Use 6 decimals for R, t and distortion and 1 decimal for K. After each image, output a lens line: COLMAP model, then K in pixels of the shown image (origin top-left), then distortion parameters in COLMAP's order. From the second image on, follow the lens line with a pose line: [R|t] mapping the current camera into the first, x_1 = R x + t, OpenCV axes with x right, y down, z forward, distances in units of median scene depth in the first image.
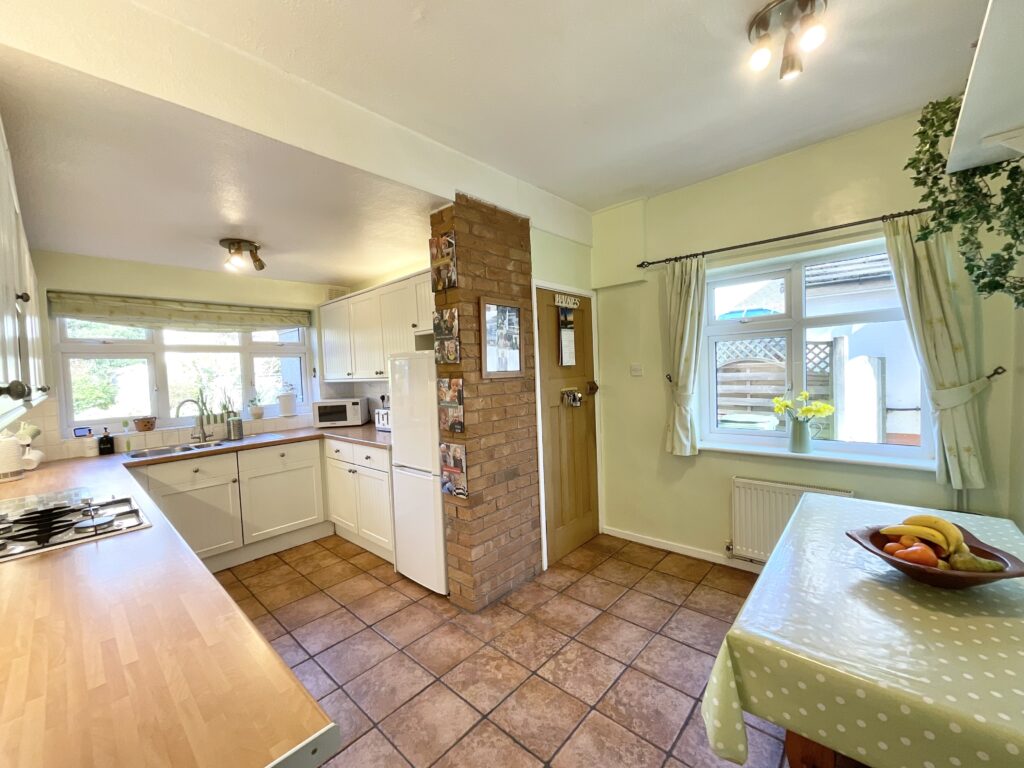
lens RADIAL K [[413.1, 0, 508.9], [0, 413.1, 379.8], [0, 0, 1]] dist [-0.001863, 0.000161]
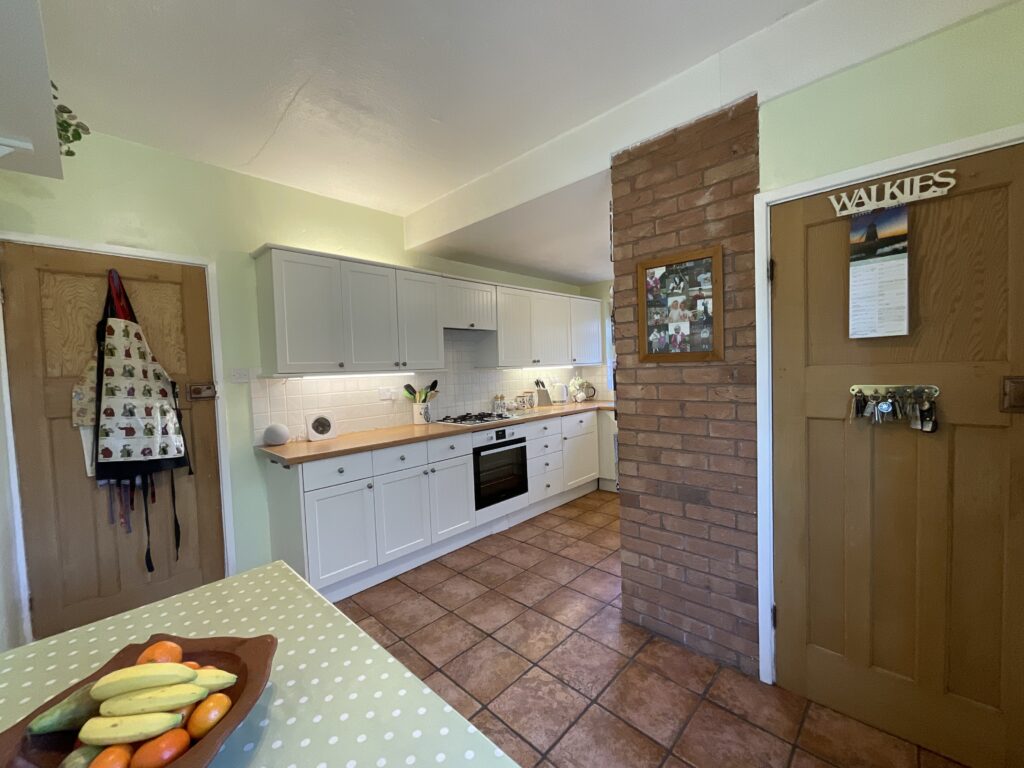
lens RADIAL K [[413.1, 0, 513.2], [0, 413.1, 378.6], [0, 0, 1]] dist [-0.001863, 0.000161]
pose [[-0.020860, 0.071722, -0.997206, 0.635512], [0.009429, 0.997393, 0.071539, -0.026485], [0.999738, -0.007910, -0.021482, 0.621806]]
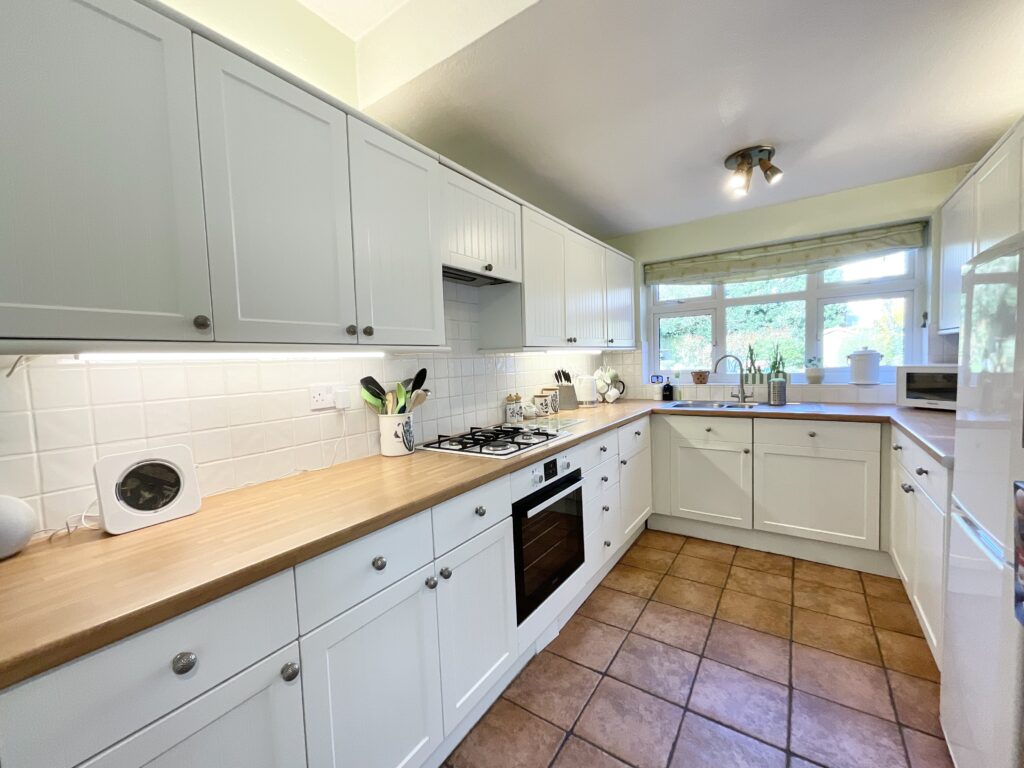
lens RADIAL K [[413.1, 0, 514.2], [0, 413.1, 384.0], [0, 0, 1]] dist [-0.001863, 0.000161]
pose [[0.138944, 0.092965, -0.985927, 0.098912], [0.005202, 0.995502, 0.094600, 0.024518], [0.990287, -0.018273, 0.137835, 0.427053]]
